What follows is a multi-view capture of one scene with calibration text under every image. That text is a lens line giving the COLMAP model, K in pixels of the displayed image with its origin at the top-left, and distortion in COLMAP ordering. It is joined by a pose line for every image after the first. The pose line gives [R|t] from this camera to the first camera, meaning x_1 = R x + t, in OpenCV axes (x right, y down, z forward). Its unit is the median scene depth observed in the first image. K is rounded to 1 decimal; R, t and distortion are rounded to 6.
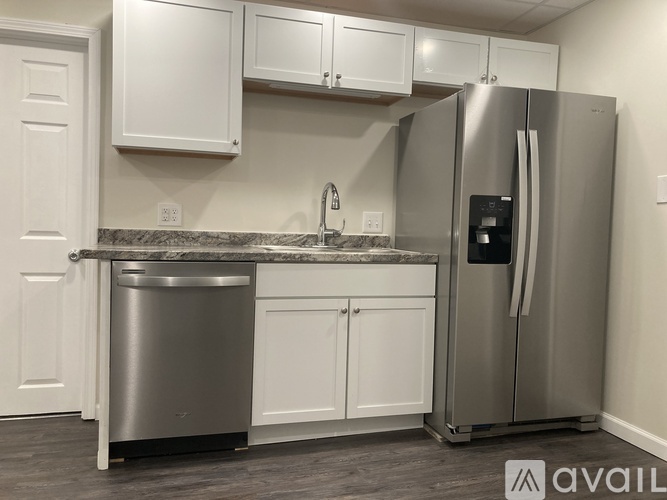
lens RADIAL K [[547.4, 0, 334.3], [0, 547.4, 248.1], [0, 0, 1]] dist [0.011425, -0.008684]
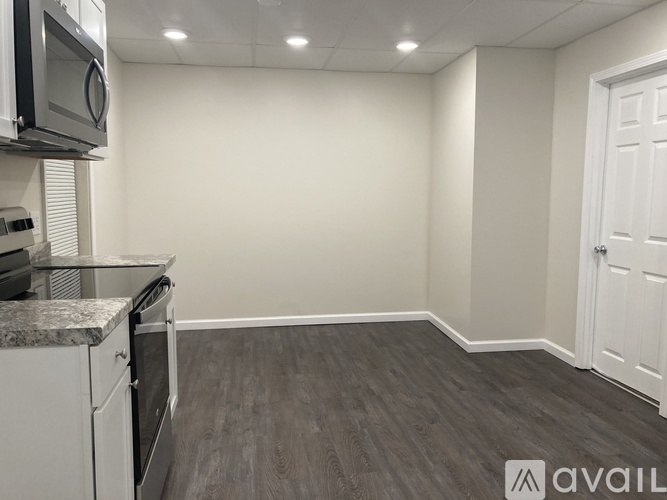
lens RADIAL K [[547.4, 0, 333.6], [0, 547.4, 249.5], [0, 0, 1]] dist [0.011425, -0.008684]
pose [[-0.124507, 0.071756, -0.989621, 0.659390], [-0.062624, 0.994825, 0.080012, -0.052849], [0.990240, 0.071936, -0.119369, 0.470535]]
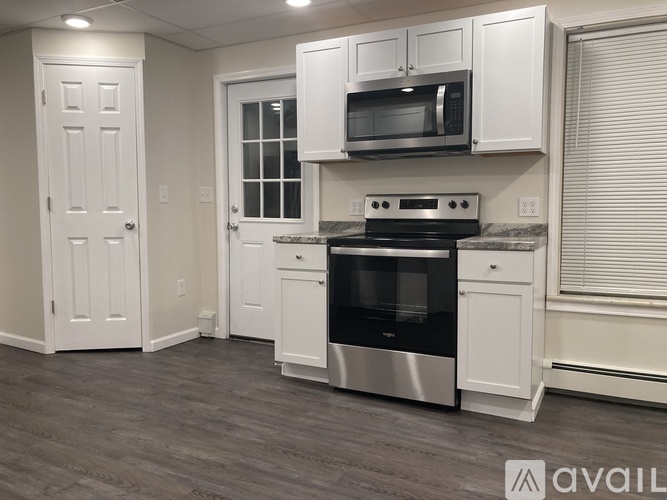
lens RADIAL K [[547.4, 0, 330.8], [0, 547.4, 247.6], [0, 0, 1]] dist [0.011425, -0.008684]
pose [[-0.721945, -0.084233, 0.686805, -1.206643], [0.013297, 0.990691, 0.135481, -0.079072], [-0.691823, 0.106942, -0.714104, 1.183366]]
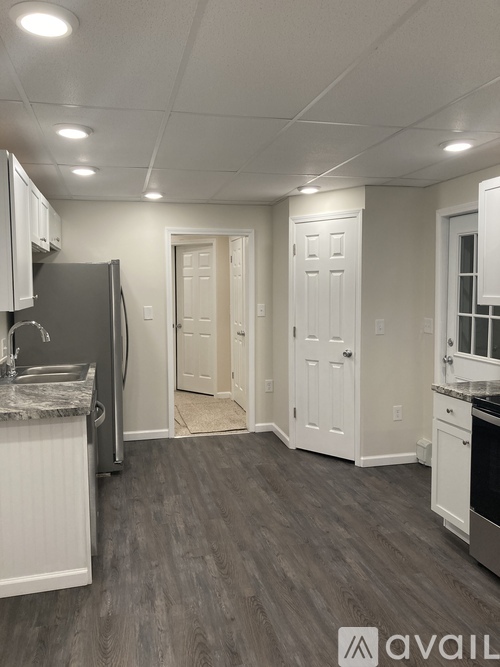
lens RADIAL K [[547.4, 0, 234.1], [0, 547.4, 324.8], [0, 0, 1]] dist [0.011425, -0.008684]
pose [[0.056377, -0.098067, 0.993582, -1.591391], [0.061507, 0.993615, 0.094581, -0.261253], [-0.996513, 0.055780, 0.062049, 0.598073]]
